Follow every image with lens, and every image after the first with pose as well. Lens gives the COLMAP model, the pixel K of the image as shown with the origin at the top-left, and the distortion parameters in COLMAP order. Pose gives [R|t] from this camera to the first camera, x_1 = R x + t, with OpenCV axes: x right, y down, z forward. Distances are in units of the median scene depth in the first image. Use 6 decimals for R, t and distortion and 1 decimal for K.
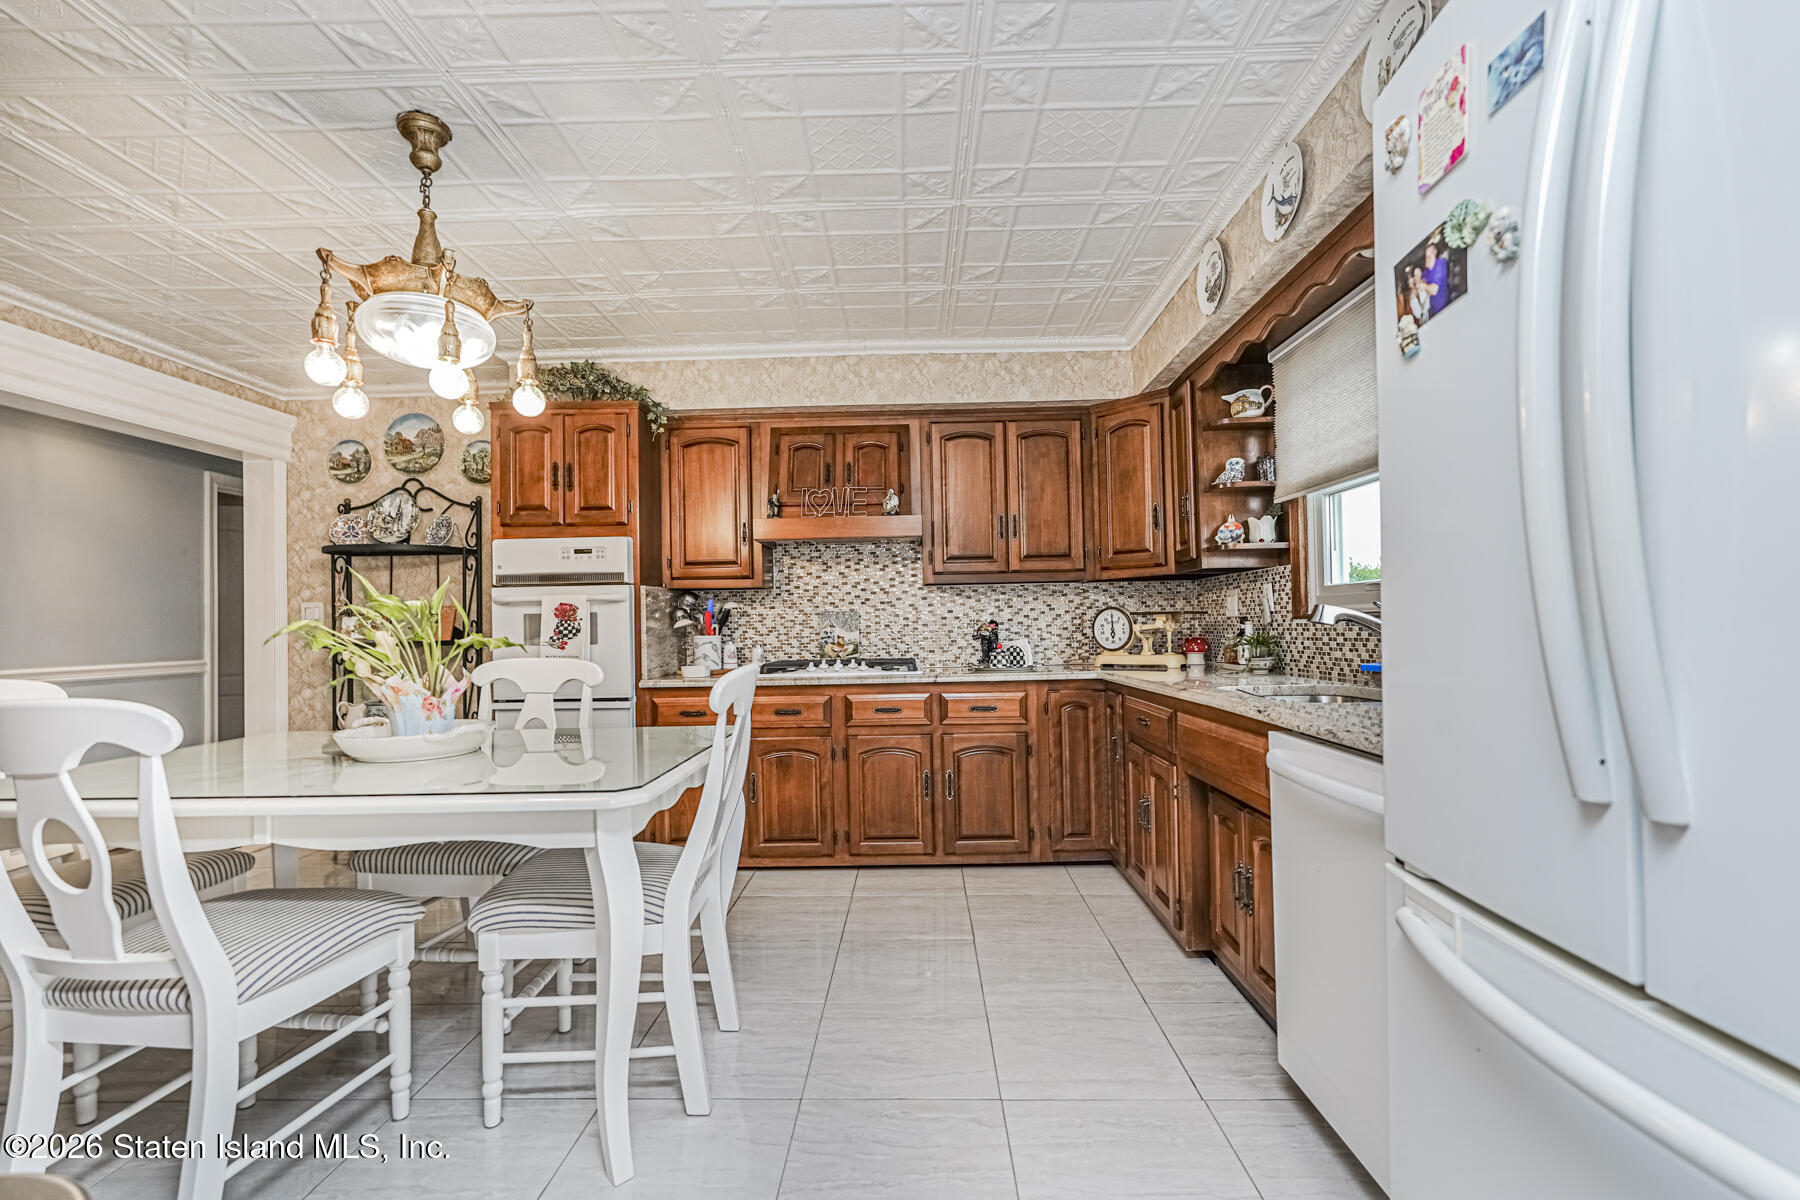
lens RADIAL K [[792.1, 0, 892.0], [0, 792.1, 599.8], [0, 0, 1]] dist [0.001220, 0.003418]
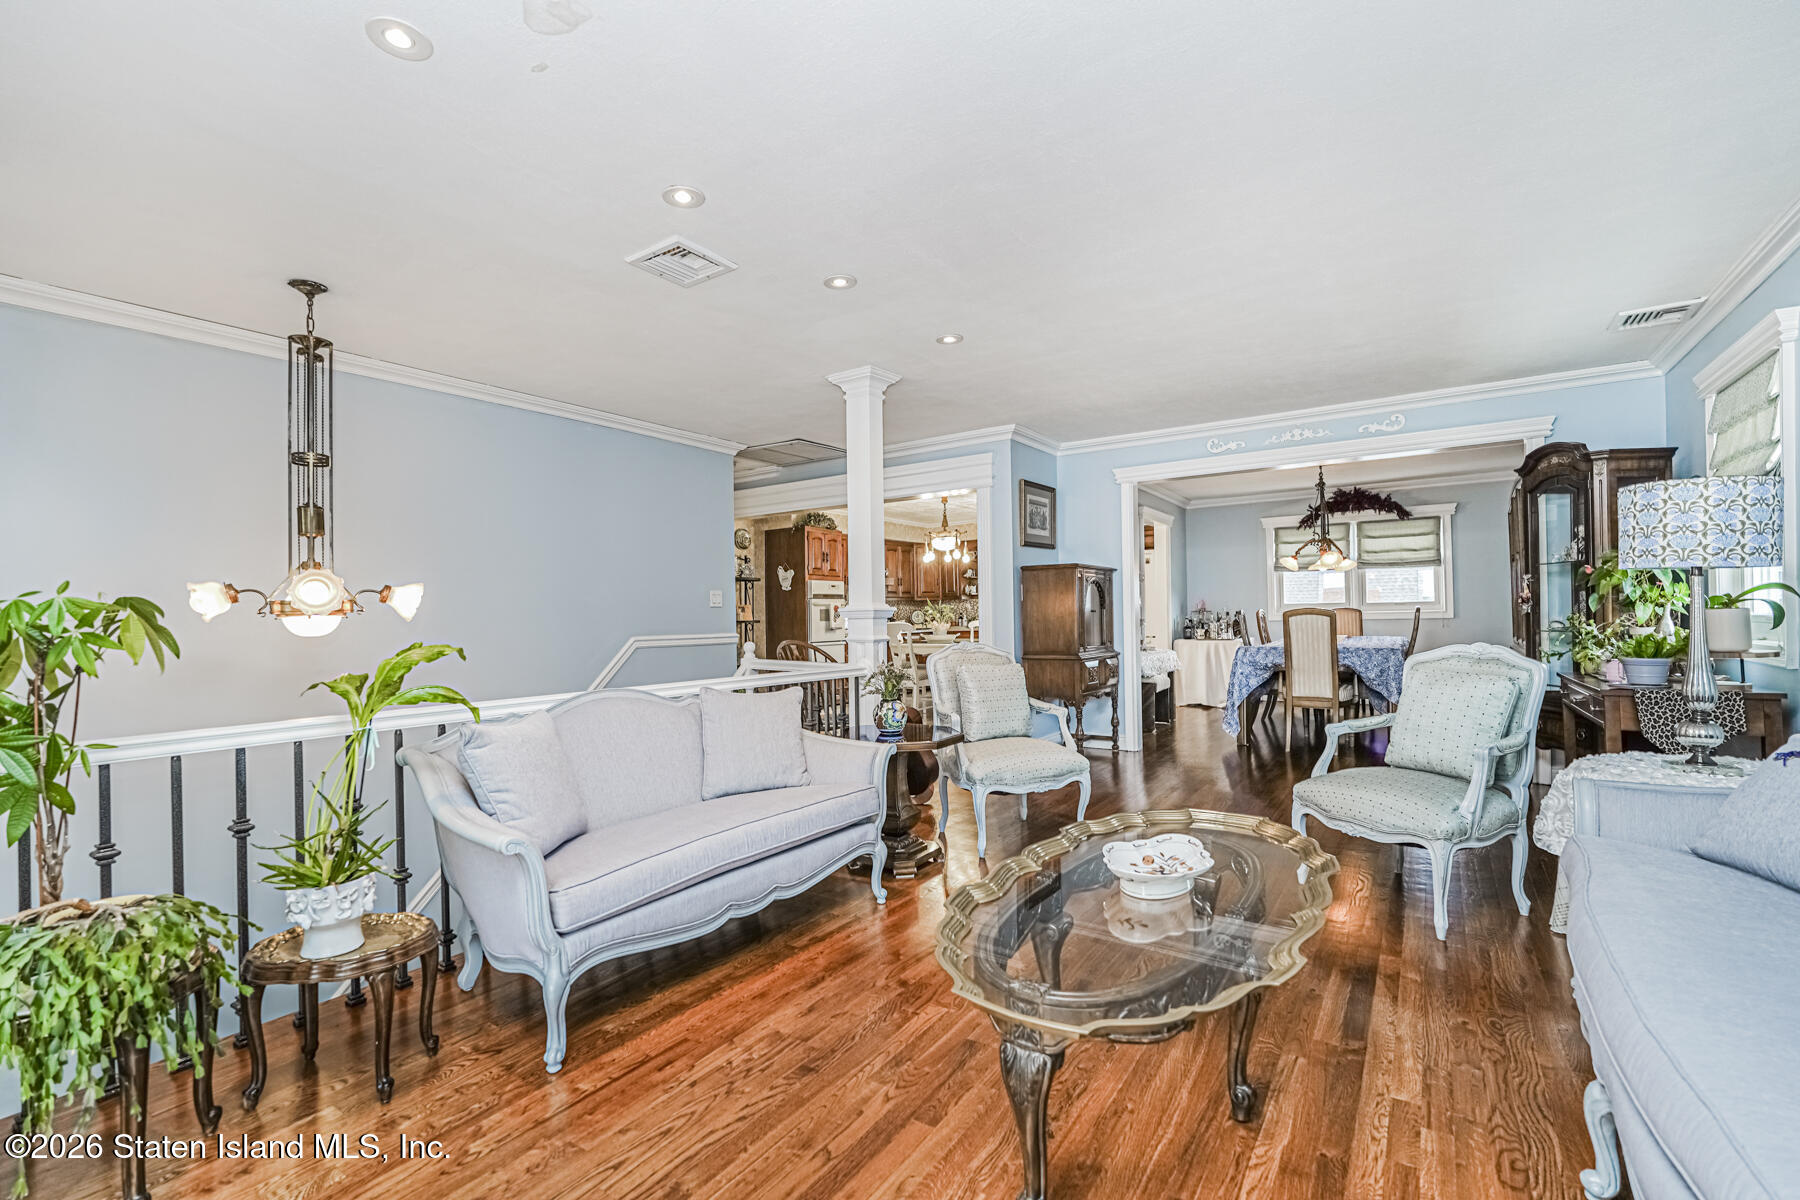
lens RADIAL K [[792.6, 0, 902.6], [0, 792.6, 602.7], [0, 0, 1]] dist [-0.010396, 0.006439]
pose [[0.538895, 0.023985, 0.842032, -2.509193], [-0.013888, 0.999712, -0.019589, 0.044631], [-0.842259, -0.001138, 0.539072, -0.648591]]
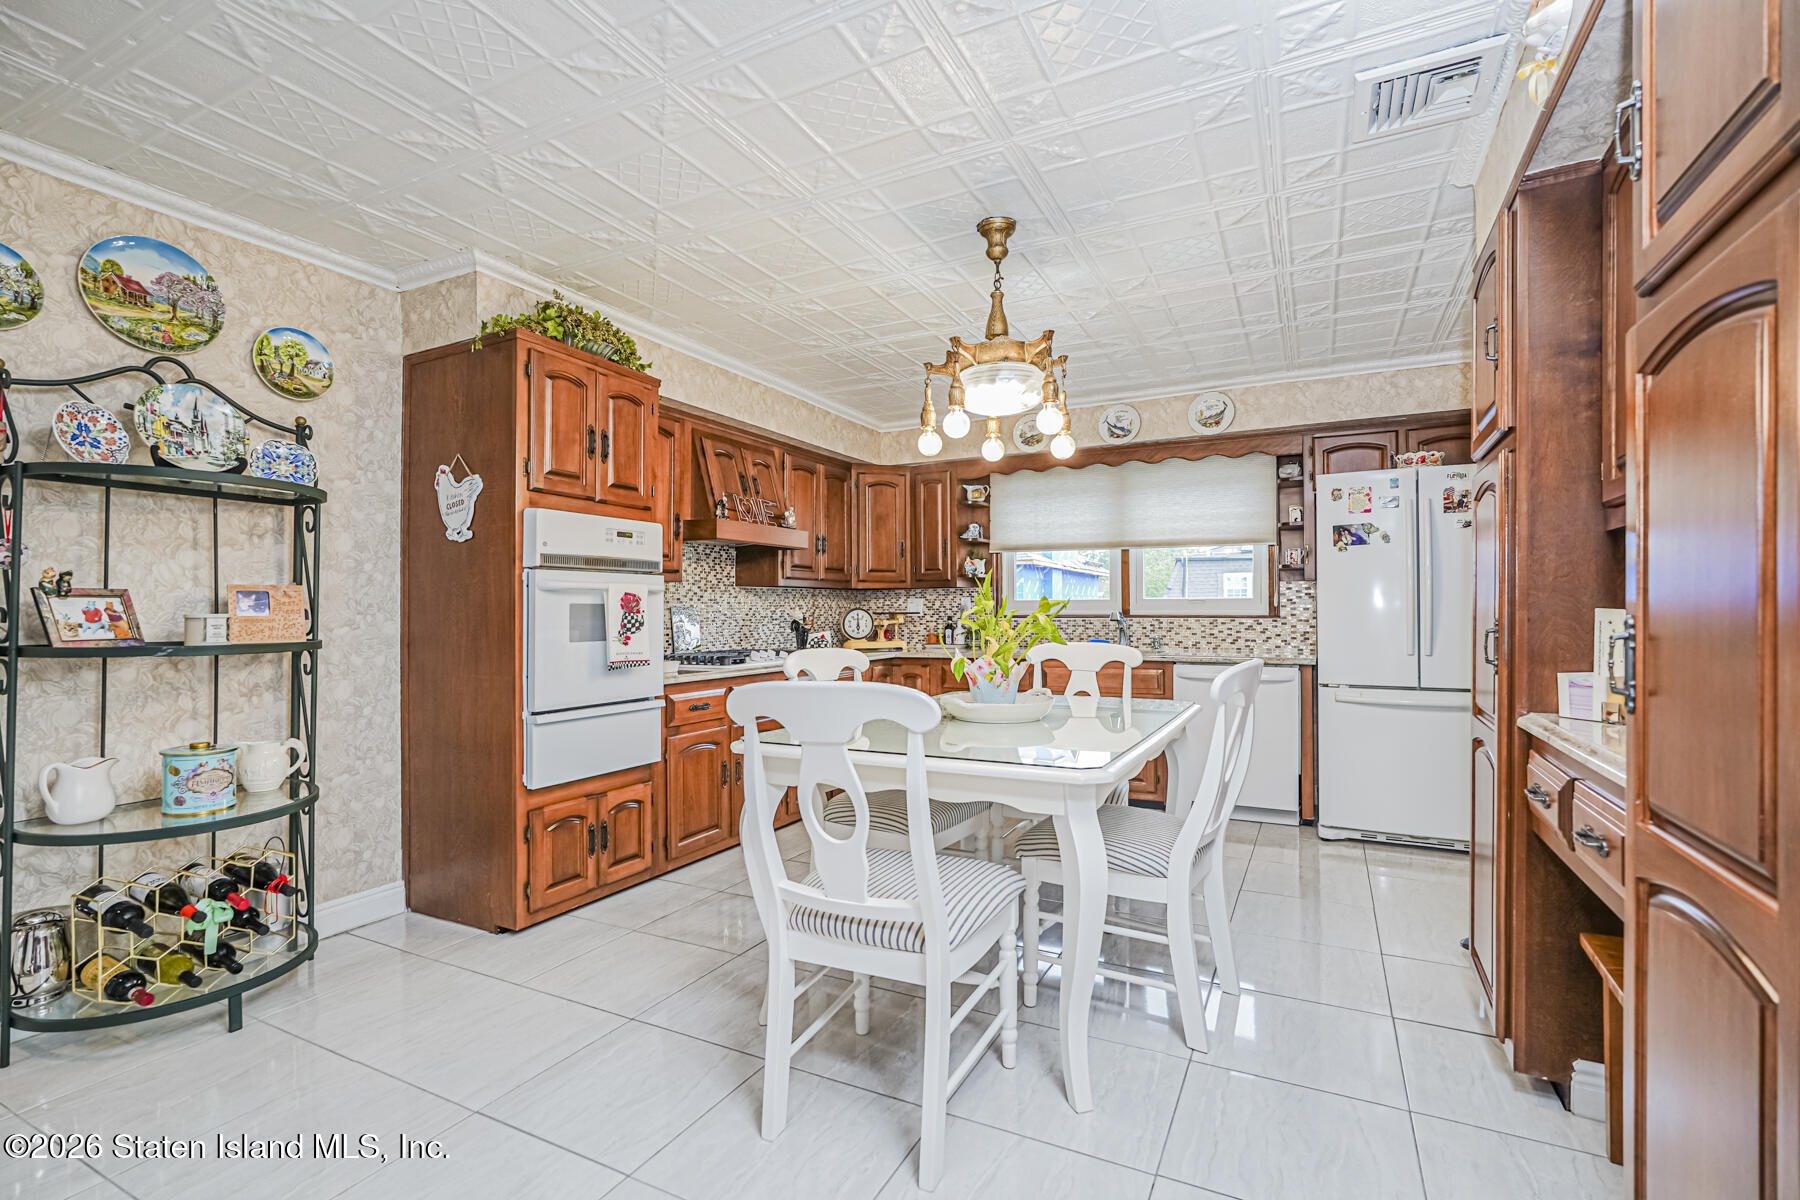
lens RADIAL K [[792.6, 0, 884.2], [0, 792.6, 604.0], [0, 0, 1]] dist [-0.010396, 0.006439]
pose [[0.463489, 0.024671, 0.885759, -1.025031], [-0.030927, 0.999454, -0.011654, 0.017510], [-0.885563, -0.021992, 0.463999, 0.326254]]
